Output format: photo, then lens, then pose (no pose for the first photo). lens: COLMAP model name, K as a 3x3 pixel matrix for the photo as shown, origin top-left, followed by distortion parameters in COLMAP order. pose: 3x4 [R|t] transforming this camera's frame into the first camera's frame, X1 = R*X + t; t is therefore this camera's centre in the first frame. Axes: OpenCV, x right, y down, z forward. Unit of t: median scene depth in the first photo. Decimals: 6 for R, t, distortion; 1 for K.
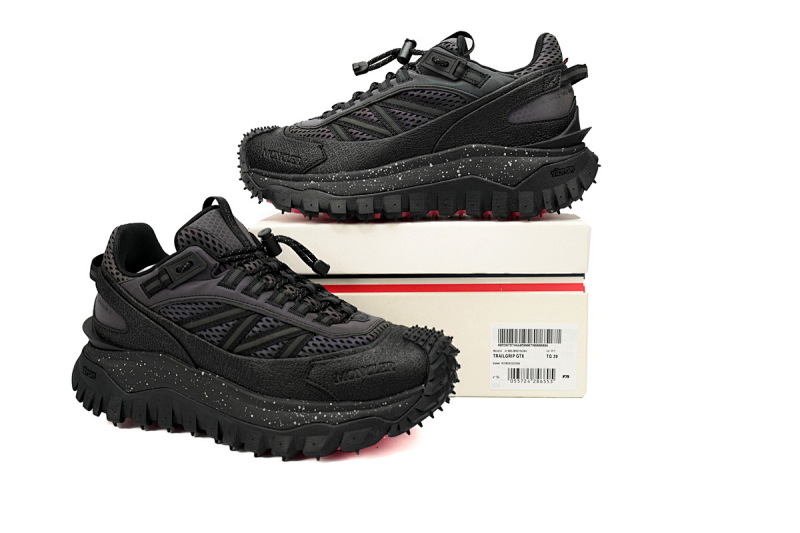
lens RADIAL K [[785.1, 0, 404.2], [0, 785.1, 266.5], [0, 0, 1]] dist [0.040315, 0.000000]
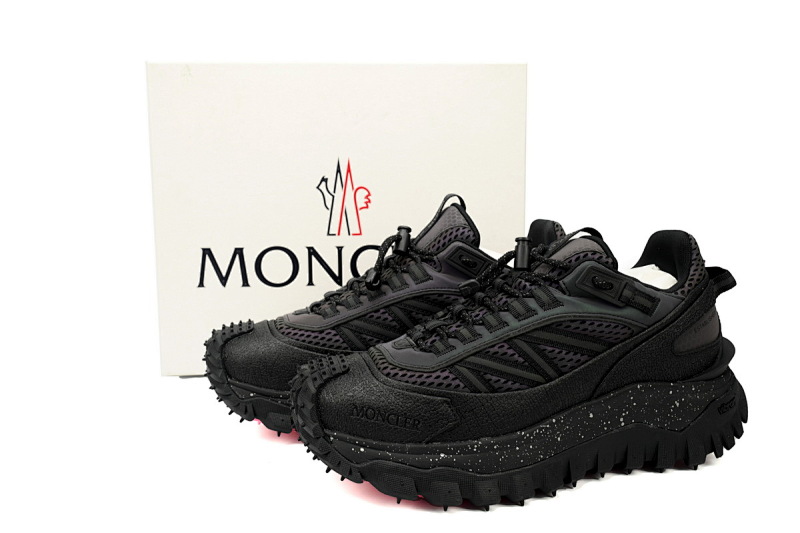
lens RADIAL K [[785.1, 0, 395.2], [0, 785.1, 269.5], [0, 0, 1]] dist [0.040315, 0.000000]
pose [[0.919069, -0.052048, 0.390645, -0.431726], [0.053714, 0.998534, 0.006668, -0.286199], [-0.390420, 0.014855, 0.920517, 0.371823]]
